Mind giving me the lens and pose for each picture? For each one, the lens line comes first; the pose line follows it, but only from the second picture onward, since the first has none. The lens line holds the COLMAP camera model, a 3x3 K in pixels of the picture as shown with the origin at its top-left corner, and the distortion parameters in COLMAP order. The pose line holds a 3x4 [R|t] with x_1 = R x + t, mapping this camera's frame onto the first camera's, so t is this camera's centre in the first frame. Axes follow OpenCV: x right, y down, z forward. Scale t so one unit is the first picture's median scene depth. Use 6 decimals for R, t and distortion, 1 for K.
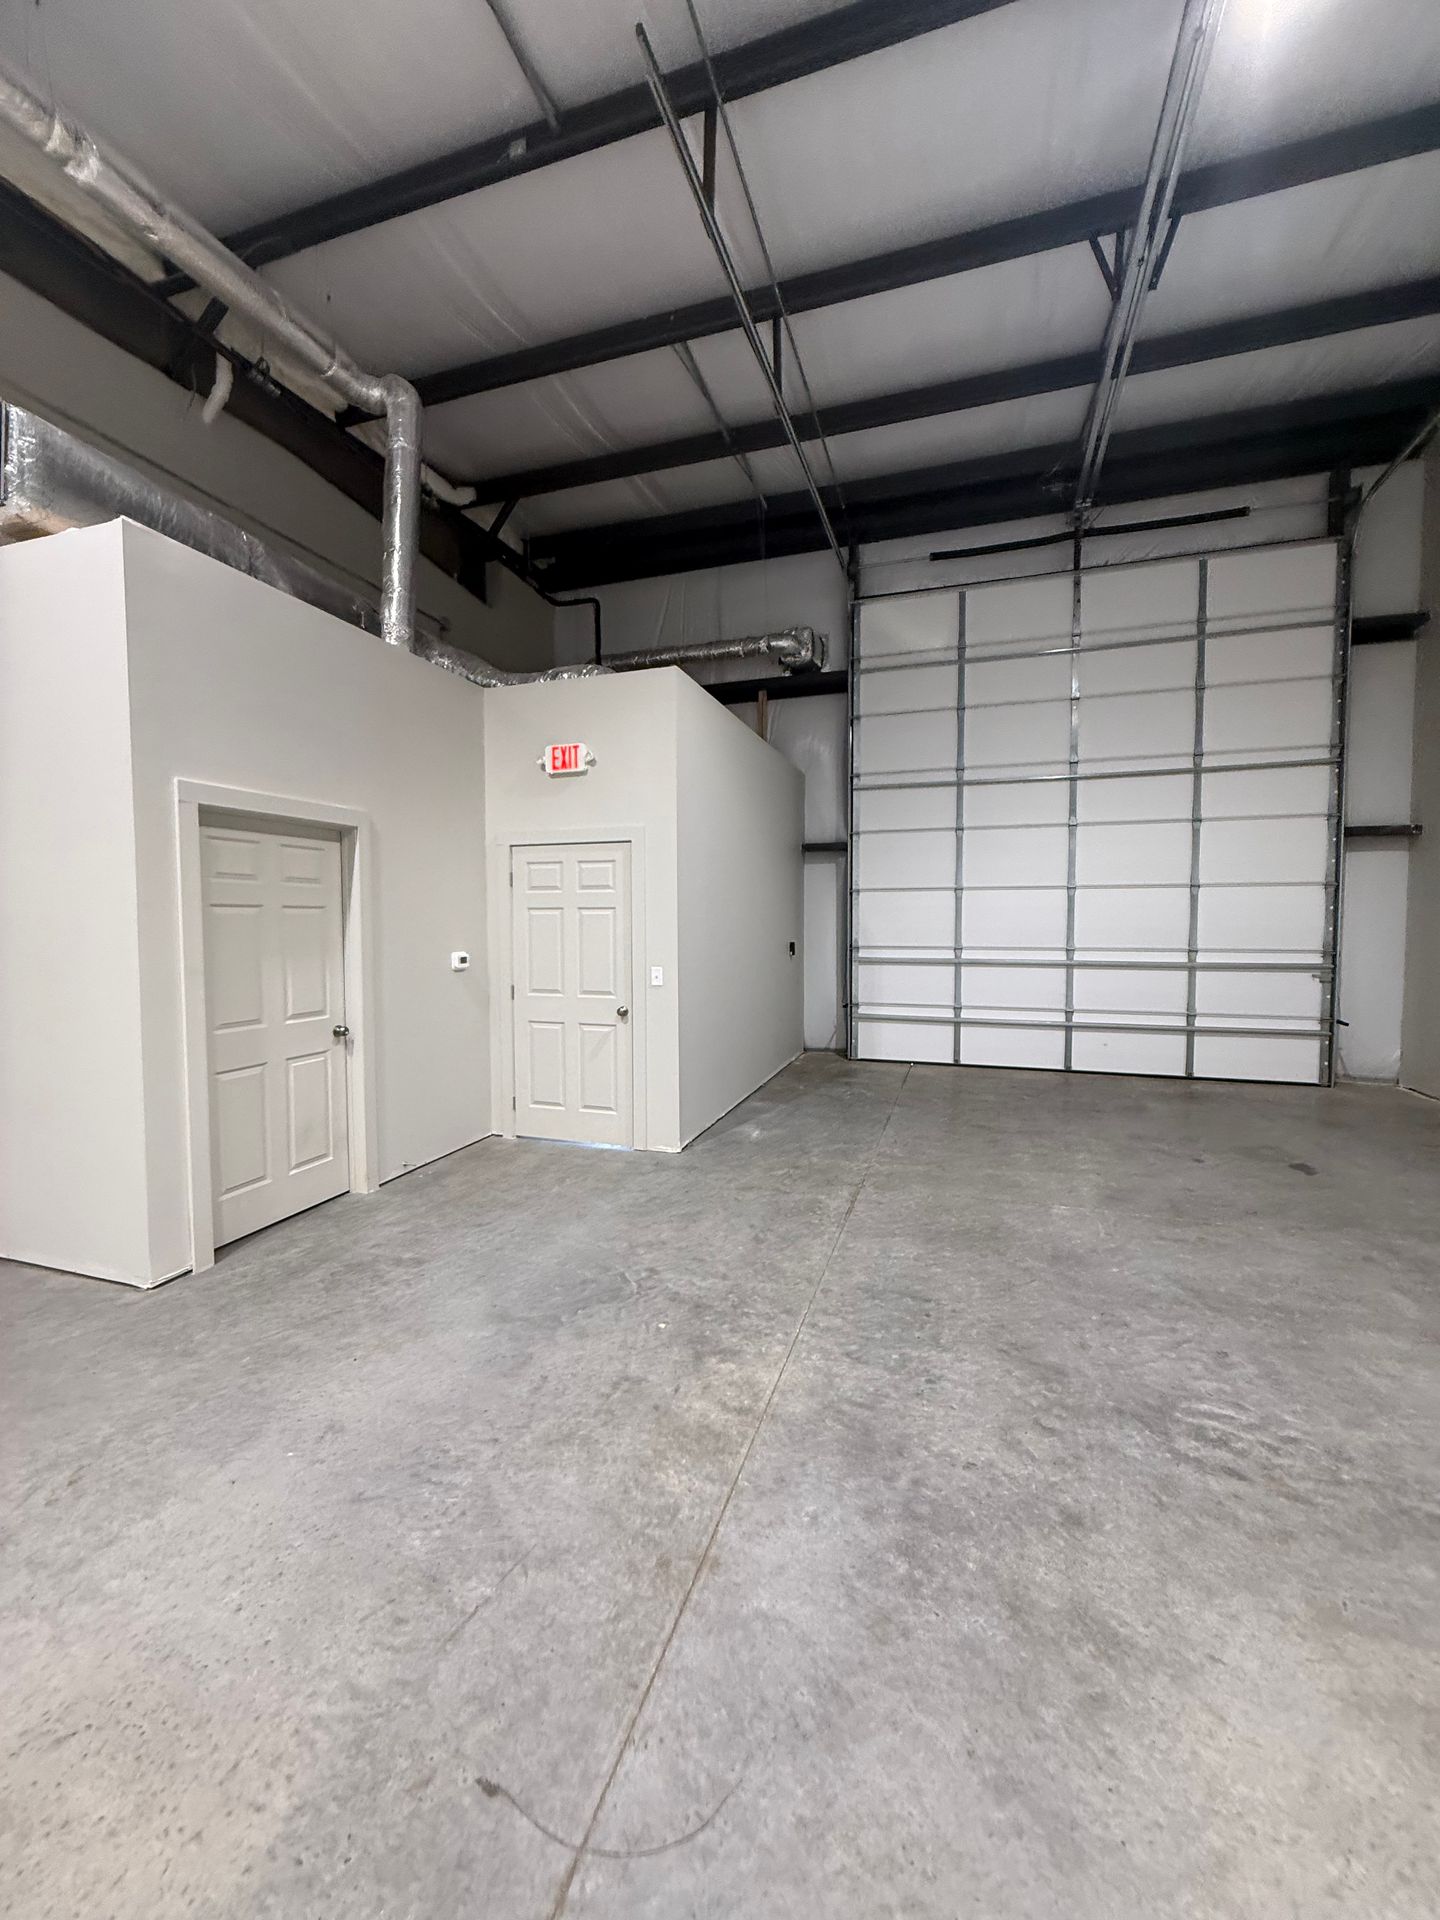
lens RADIAL K [[769.9, 0, 722.1], [0, 769.9, 950.2], [0, 0, 1]] dist [0.001839, 0.000409]
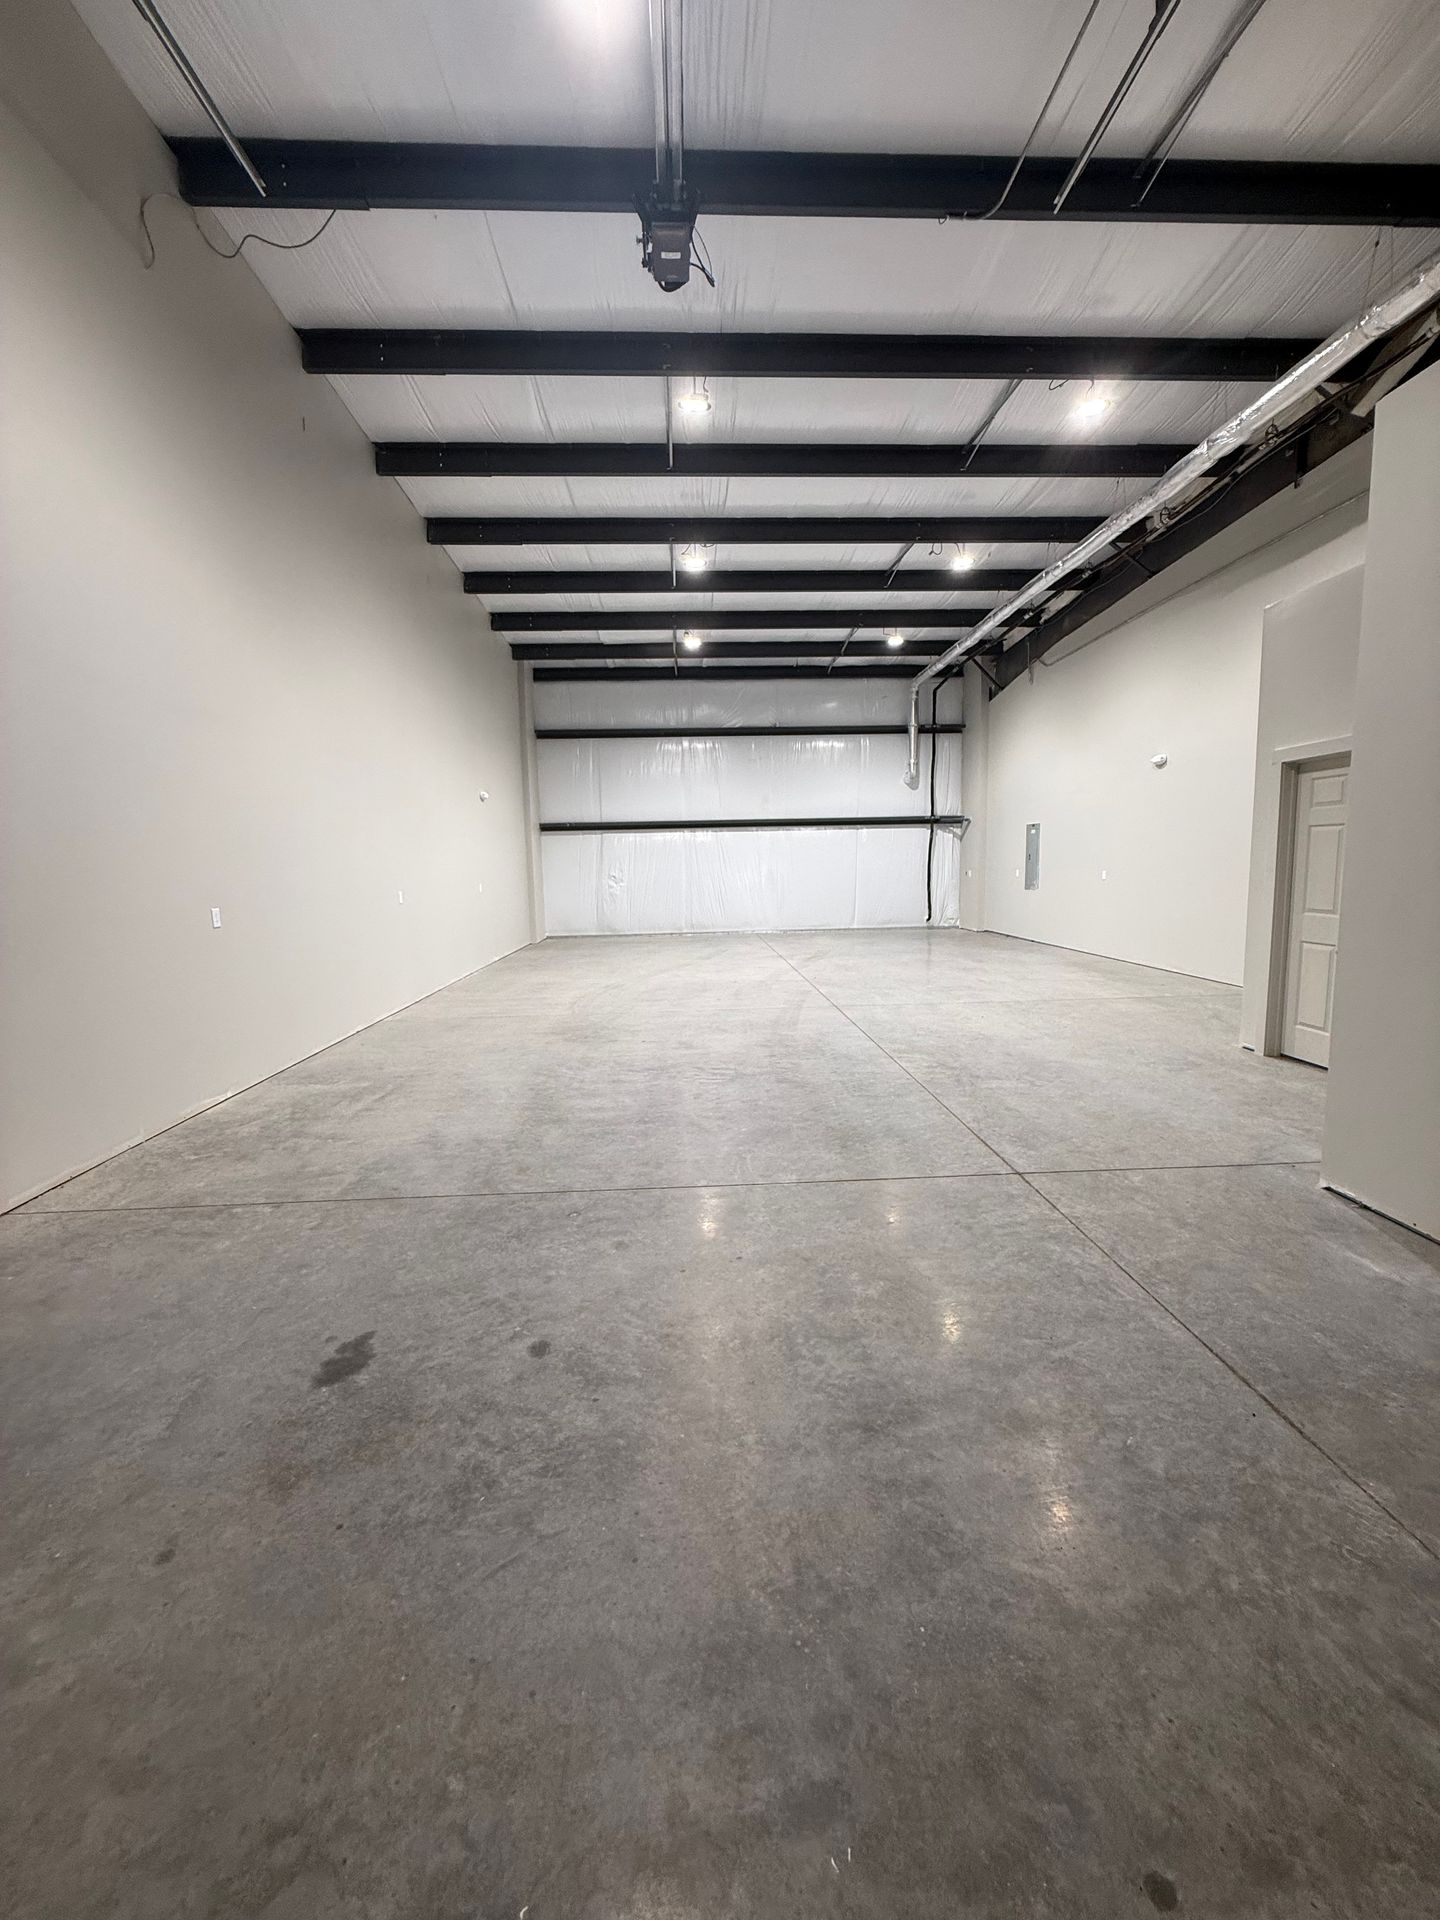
lens RADIAL K [[769.9, 0, 712.2], [0, 769.9, 966.3], [0, 0, 1]] dist [0.001839, 0.000409]
pose [[-0.937386, 0.069289, -0.341331, 0.630913], [0.011321, 0.985555, 0.168974, -0.038562], [0.348108, 0.154530, -0.924630, 1.370468]]
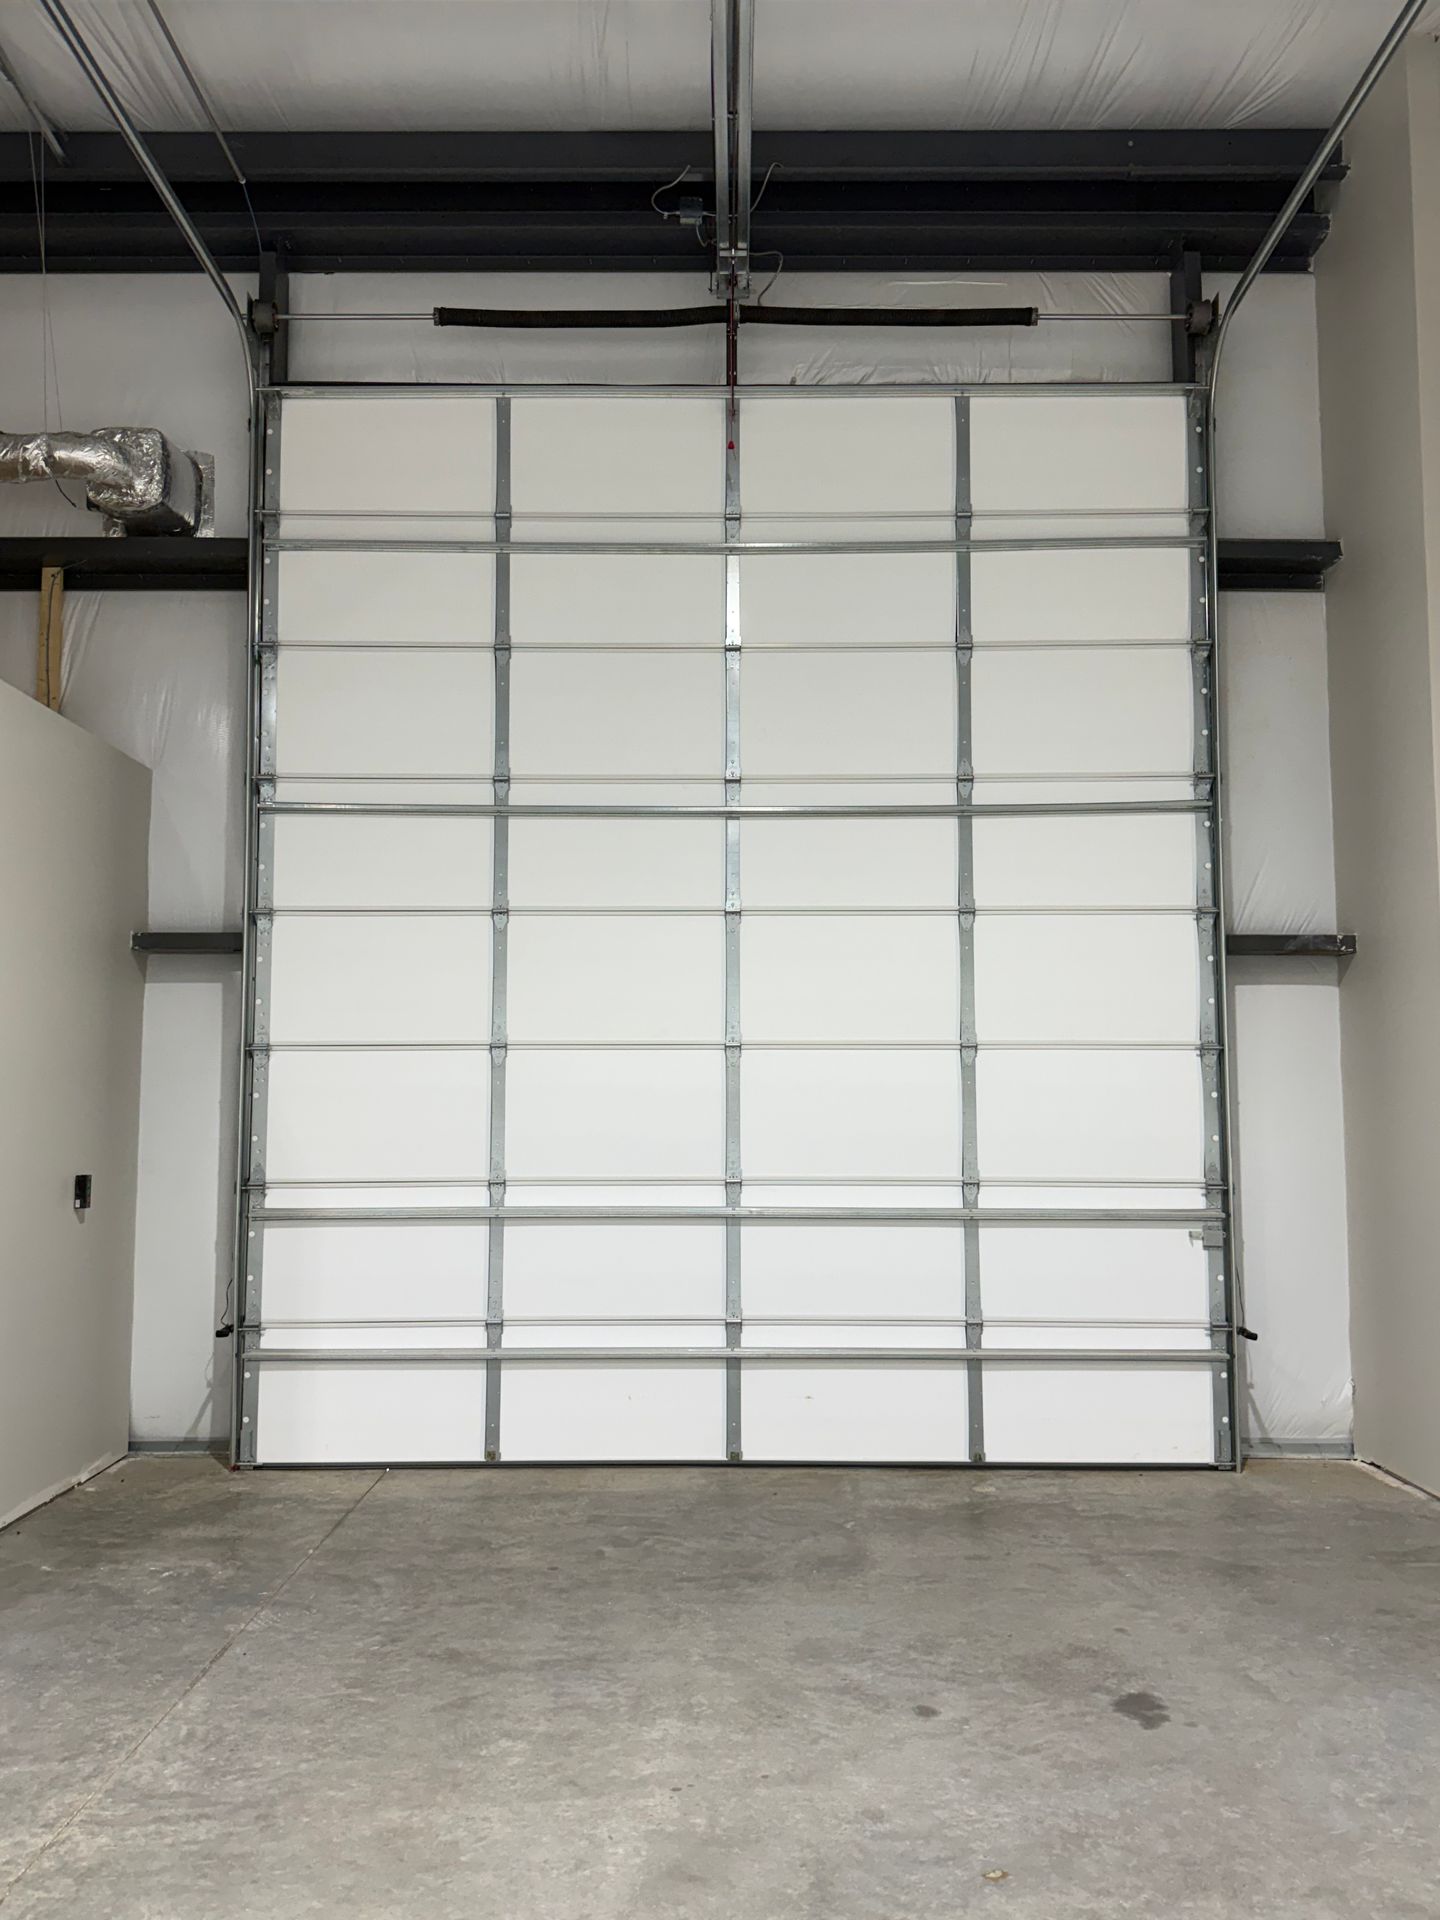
lens RADIAL K [[1577.9, 0, 711.9], [0, 1577.9, 957.7], [0, 0, 1]] dist [0.090380, -0.133660]
pose [[0.950628, 0.031367, 0.308744, 0.220275], [0.010482, 0.991066, -0.132963, -0.013156], [-0.310156, 0.129634, 0.941806, 0.167705]]
